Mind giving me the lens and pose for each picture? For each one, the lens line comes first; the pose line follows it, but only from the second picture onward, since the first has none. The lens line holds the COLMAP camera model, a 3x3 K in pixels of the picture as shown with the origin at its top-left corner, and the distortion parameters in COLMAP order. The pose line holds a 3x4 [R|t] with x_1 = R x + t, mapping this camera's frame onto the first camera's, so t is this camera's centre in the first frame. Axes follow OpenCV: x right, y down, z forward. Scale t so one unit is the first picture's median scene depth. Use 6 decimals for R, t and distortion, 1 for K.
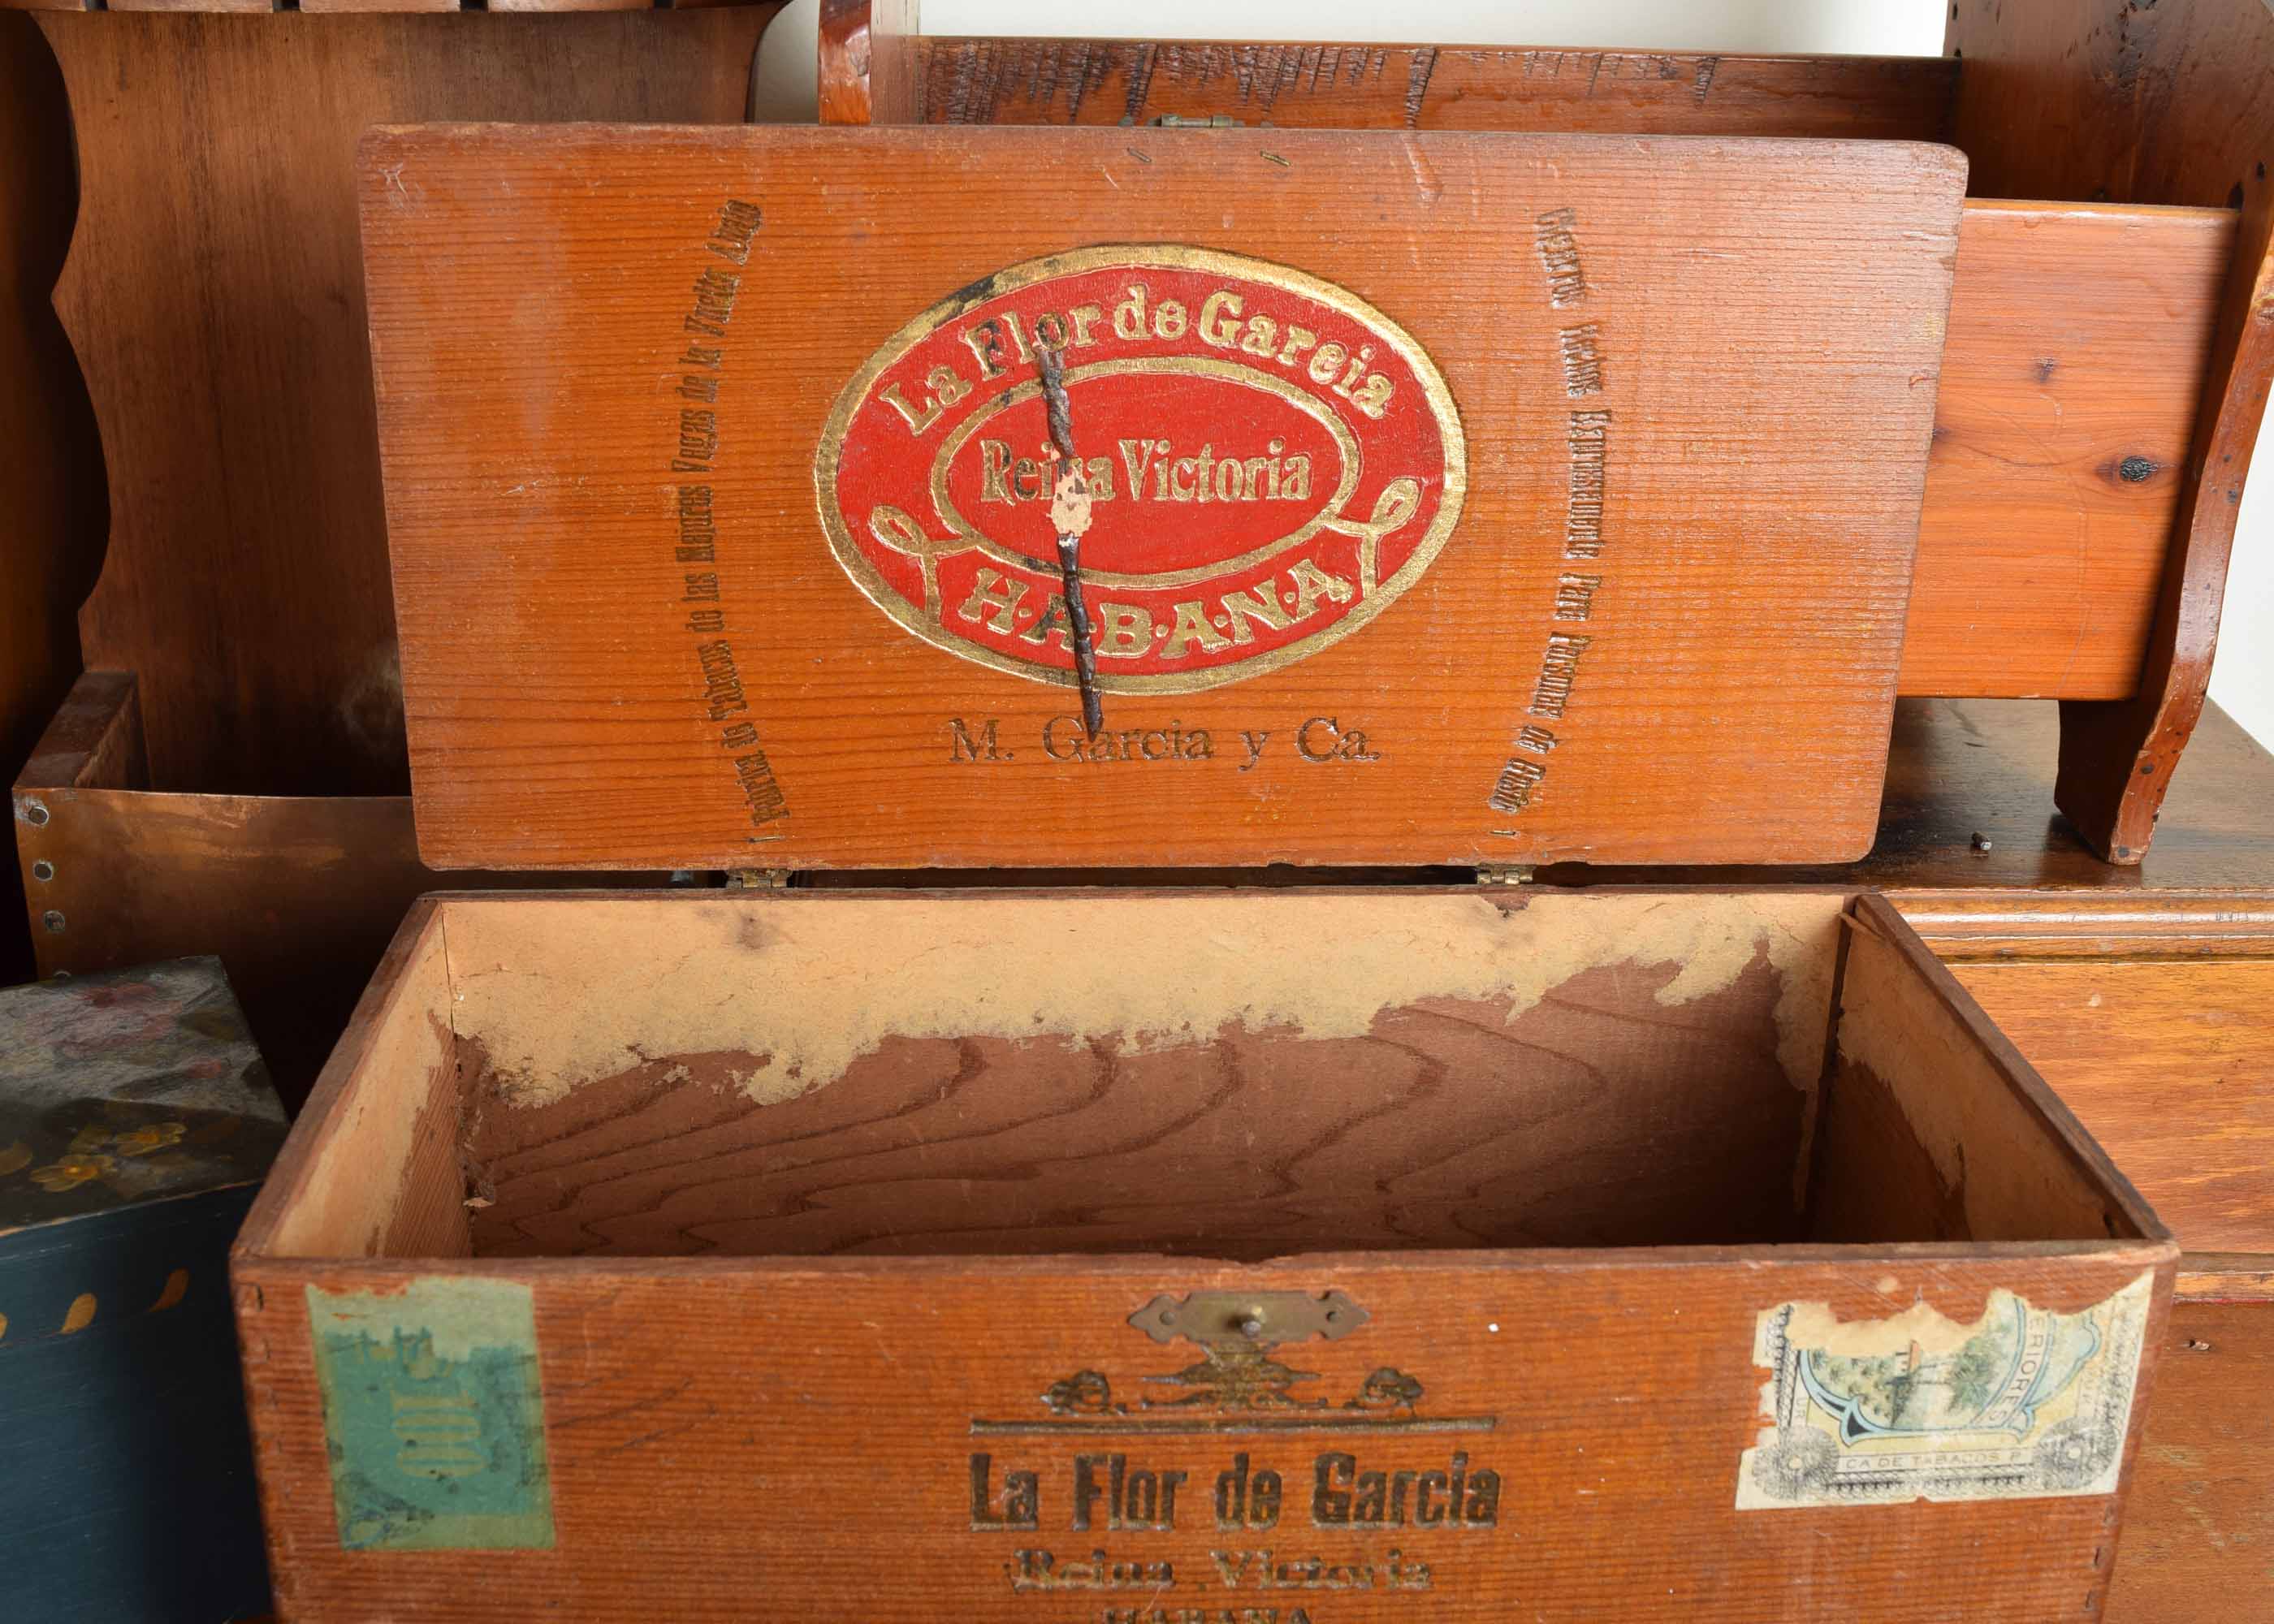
lens RADIAL K [[2605.8, 0, 1123.8], [0, 2605.8, 845.7], [0, 0, 1]] dist [-0.070200, 0.000000]
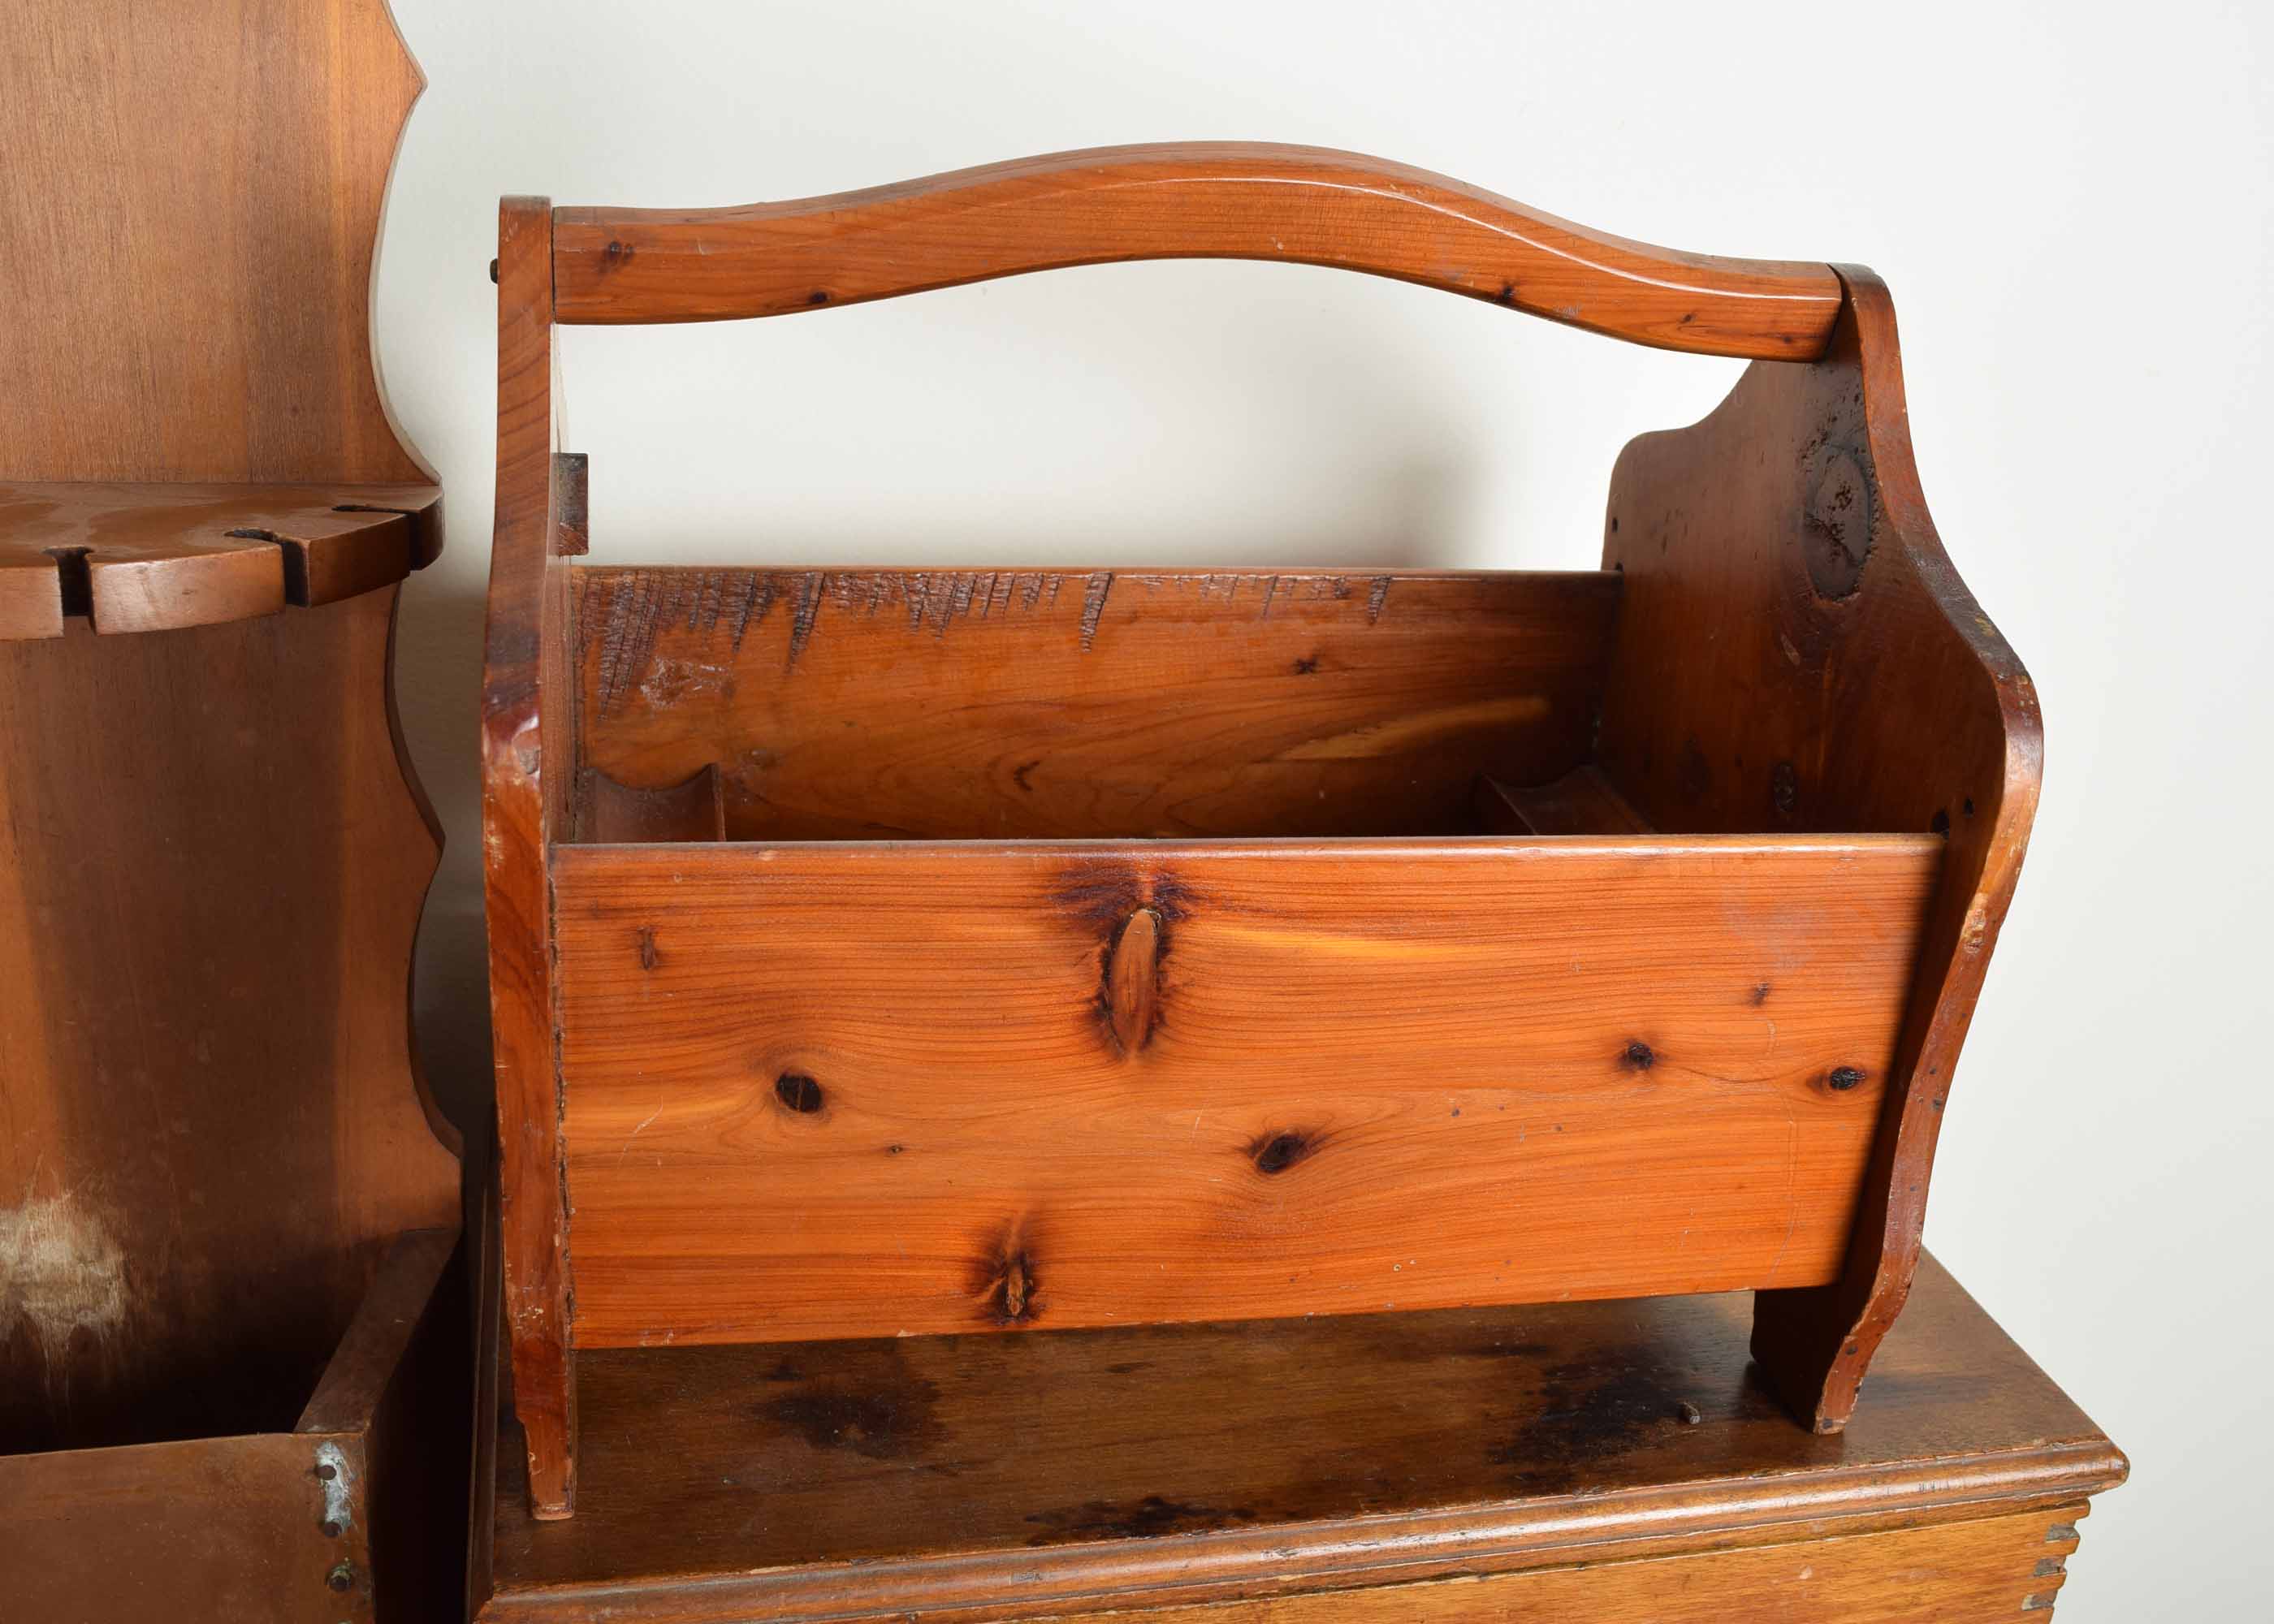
lens RADIAL K [[2402.8, 0, 1166.8], [0, 2402.8, 860.1], [0, 0, 1]] dist [-0.074877, 0.000000]
pose [[0.983052, -0.025405, 0.181559, -0.030590], [0.031251, 0.999079, -0.029410, -0.202277], [-0.180645, 0.034586, 0.982940, 0.126149]]
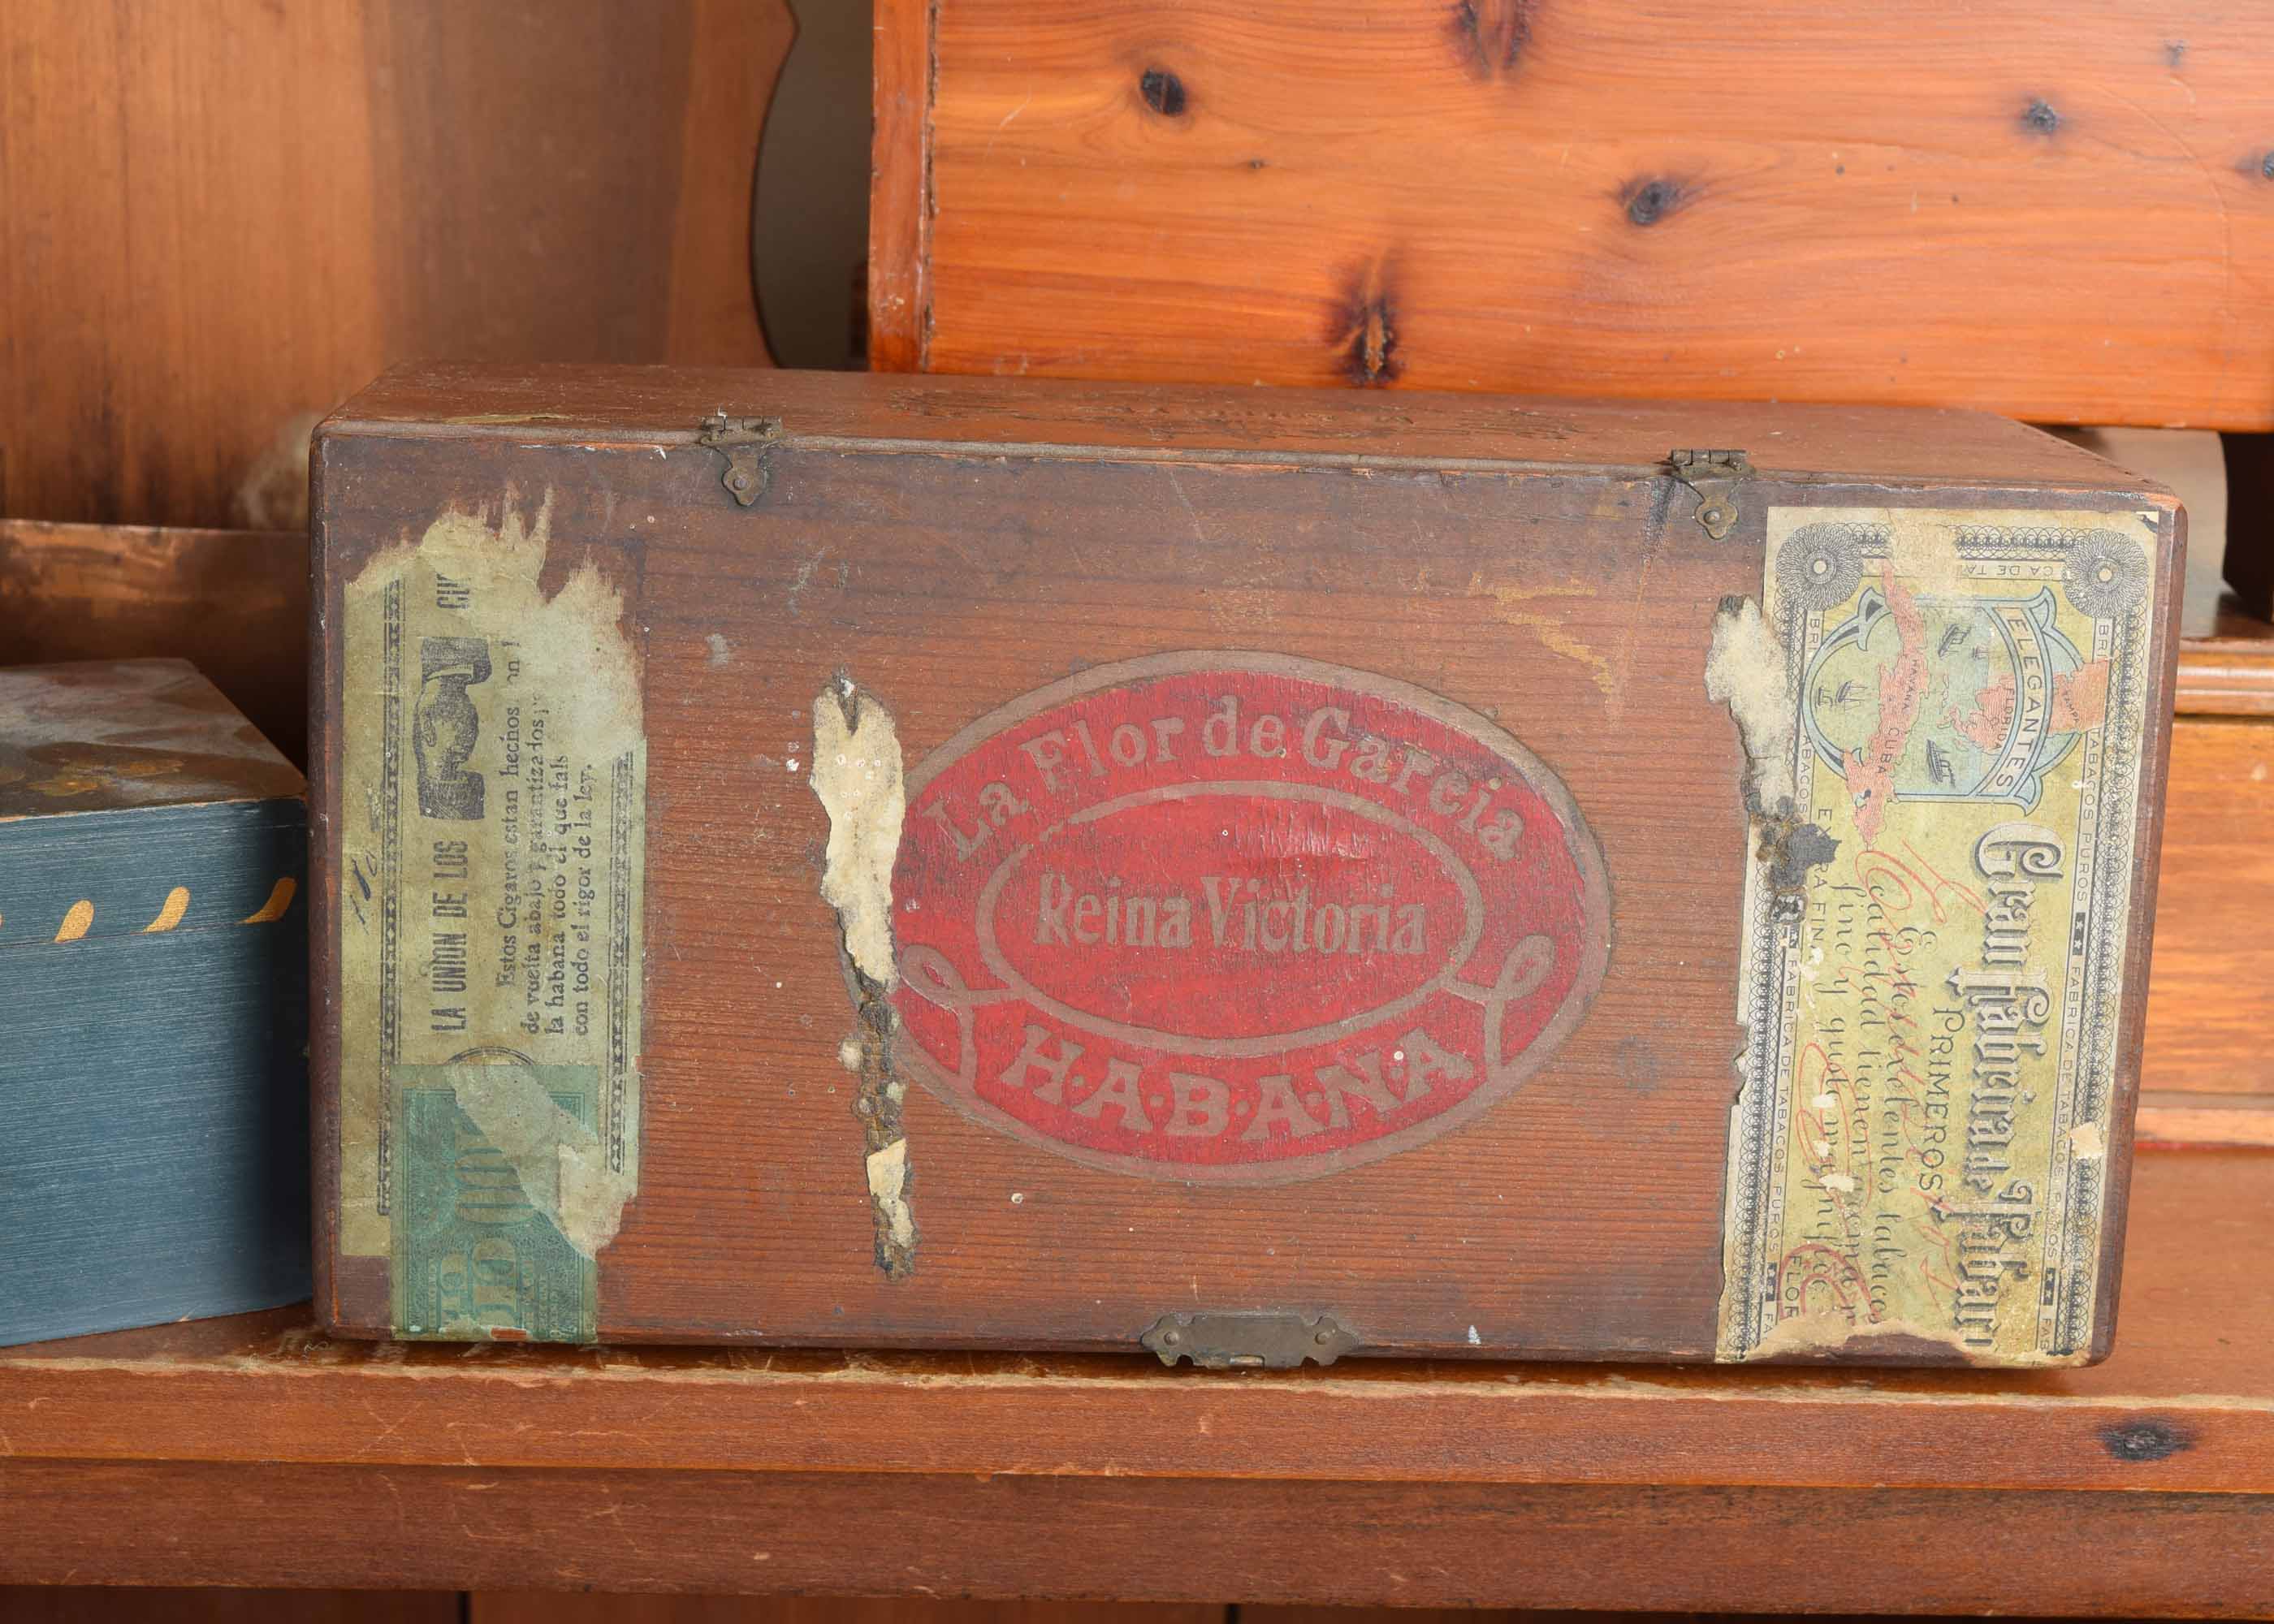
lens RADIAL K [[4081.4, 0, 1143.8], [0, 4081.4, 814.3], [0, 0, 1]] dist [0.001056, 0.000000]
pose [[0.999739, 0.017025, 0.015214, -0.031146], [-0.015265, 0.993914, -0.109095, 0.238006], [-0.016979, 0.108834, 0.993915, -0.401939]]
